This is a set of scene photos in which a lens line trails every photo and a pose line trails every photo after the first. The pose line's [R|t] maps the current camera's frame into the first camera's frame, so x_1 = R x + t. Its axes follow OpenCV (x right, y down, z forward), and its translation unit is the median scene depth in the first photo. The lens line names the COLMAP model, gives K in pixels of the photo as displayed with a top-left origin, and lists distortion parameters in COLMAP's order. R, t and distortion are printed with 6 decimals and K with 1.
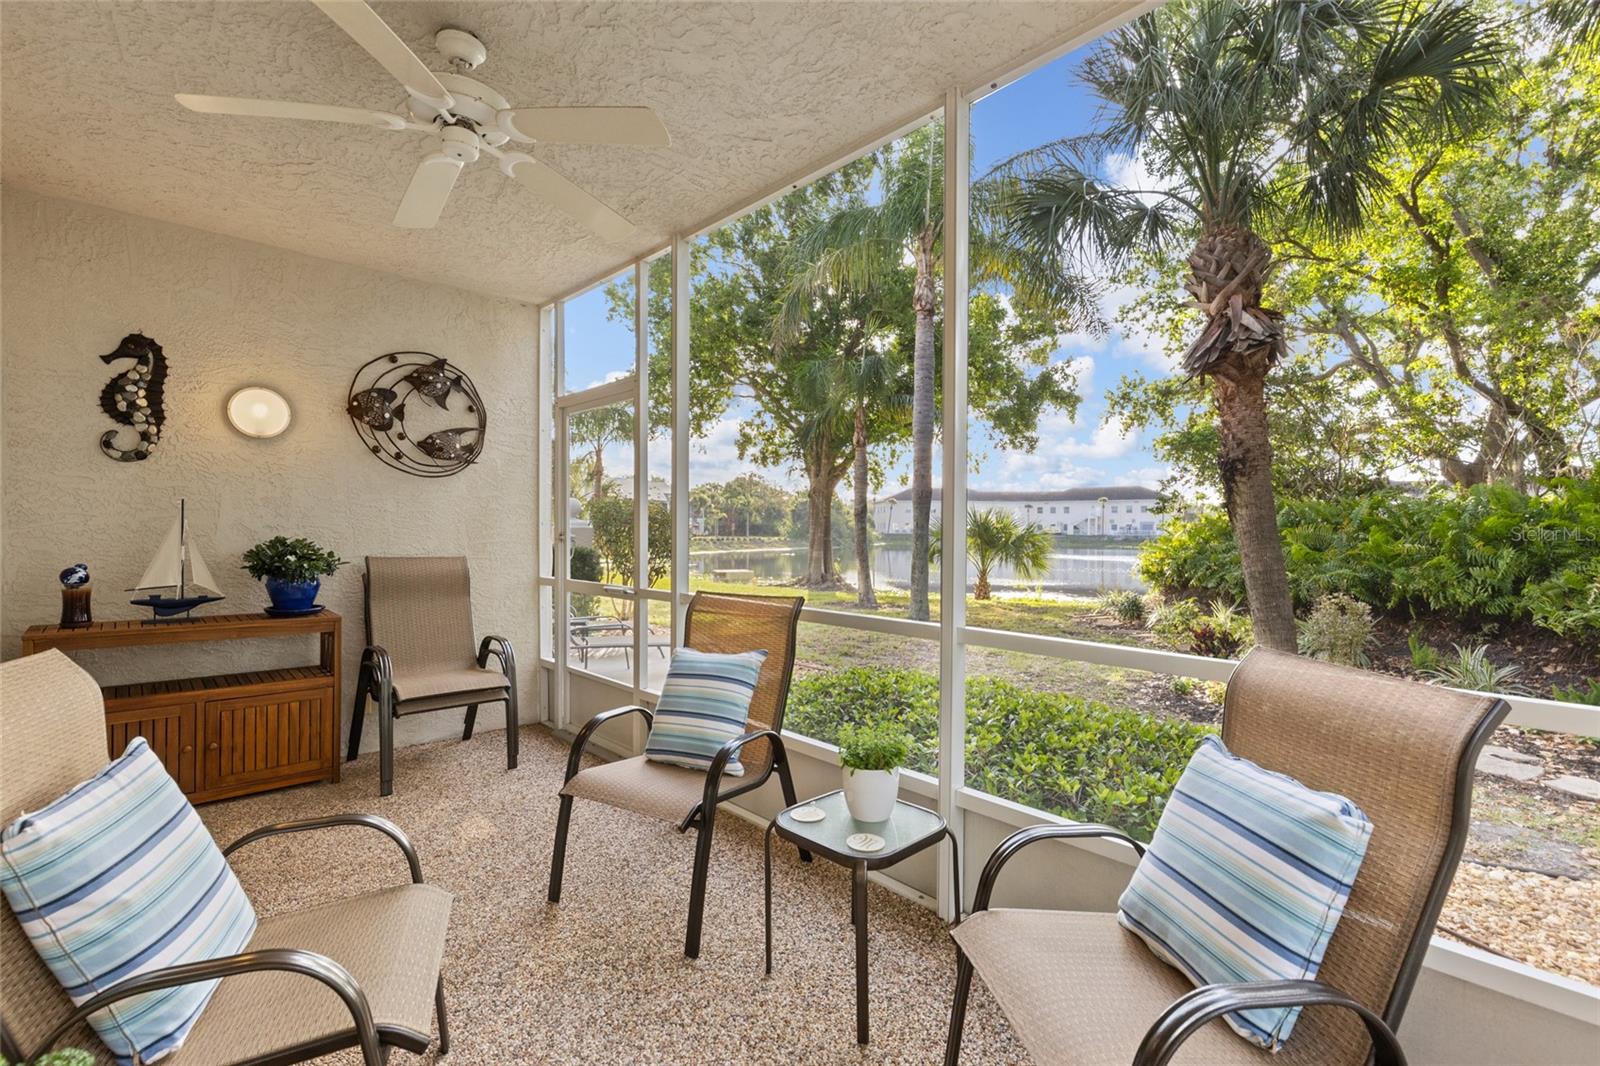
lens RADIAL K [[725.4, 0, 802.0], [0, 725.4, 532.9], [0, 0, 1]] dist [0.009902, -0.003435]
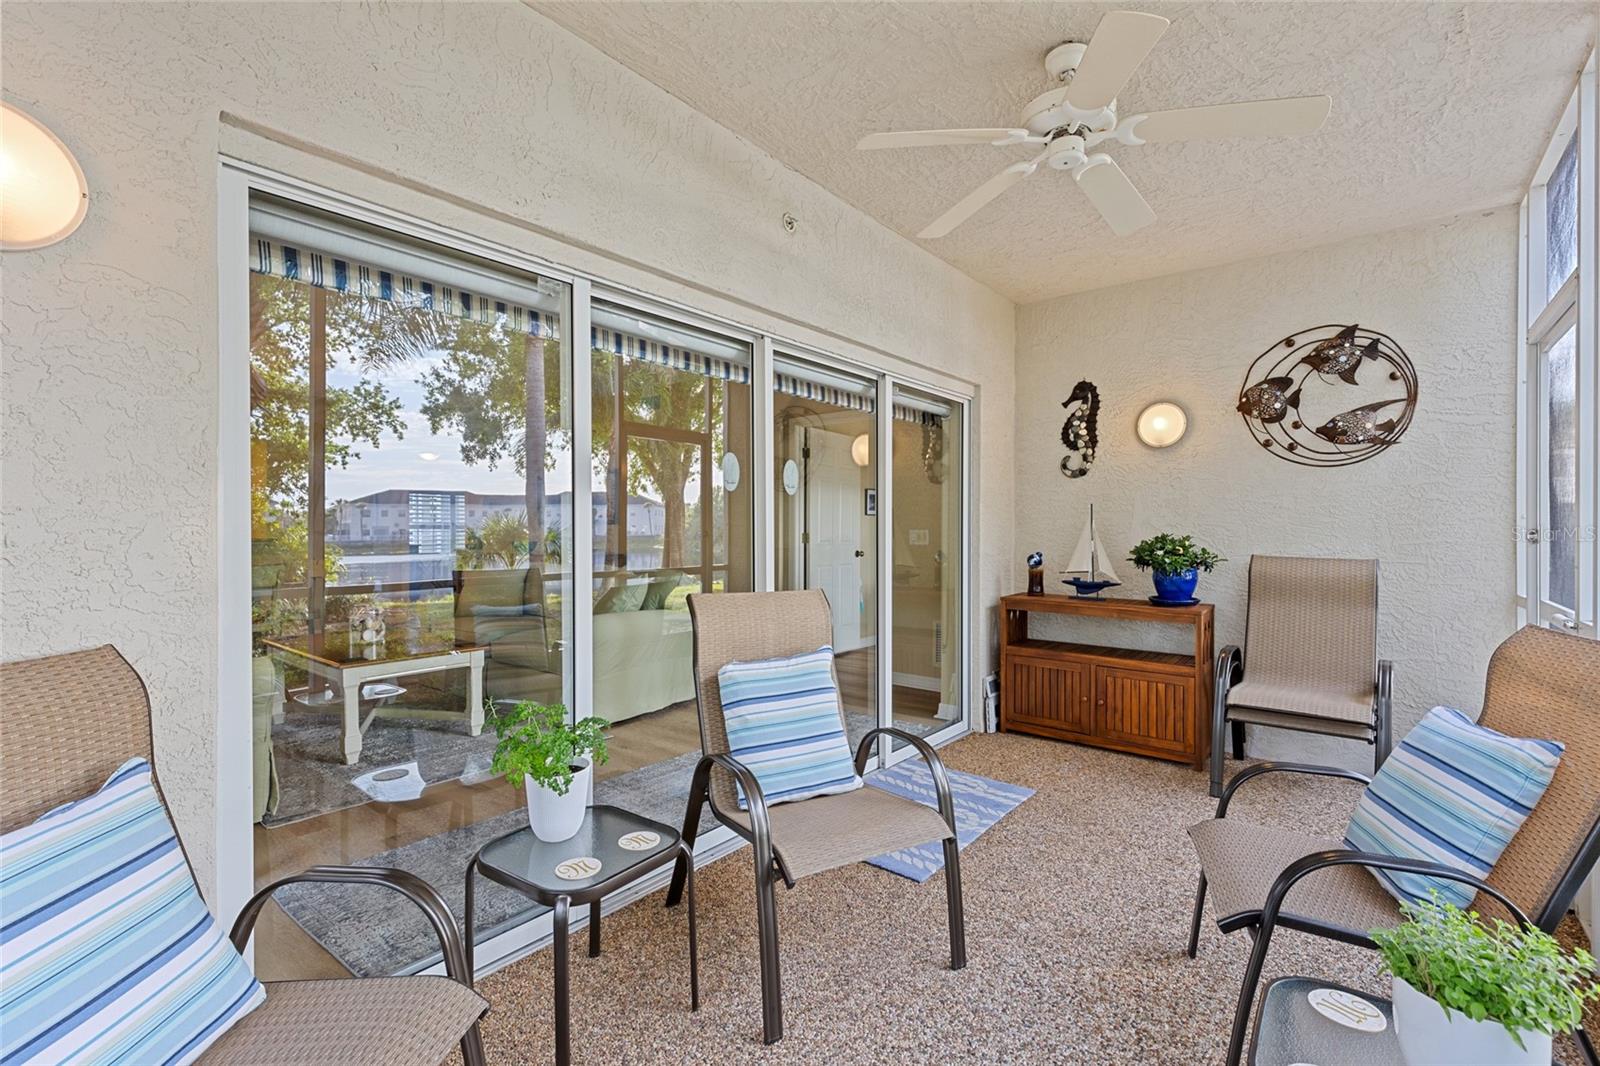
lens RADIAL K [[725.4, 0, 804.8], [0, 725.4, 528.7], [0, 0, 1]] dist [0.009902, -0.003435]
pose [[0.122166, -0.005531, -0.992494, 0.316100], [-0.003653, 0.999975, -0.006022, 0.005764], [0.992503, 0.004362, 0.122143, 0.310479]]
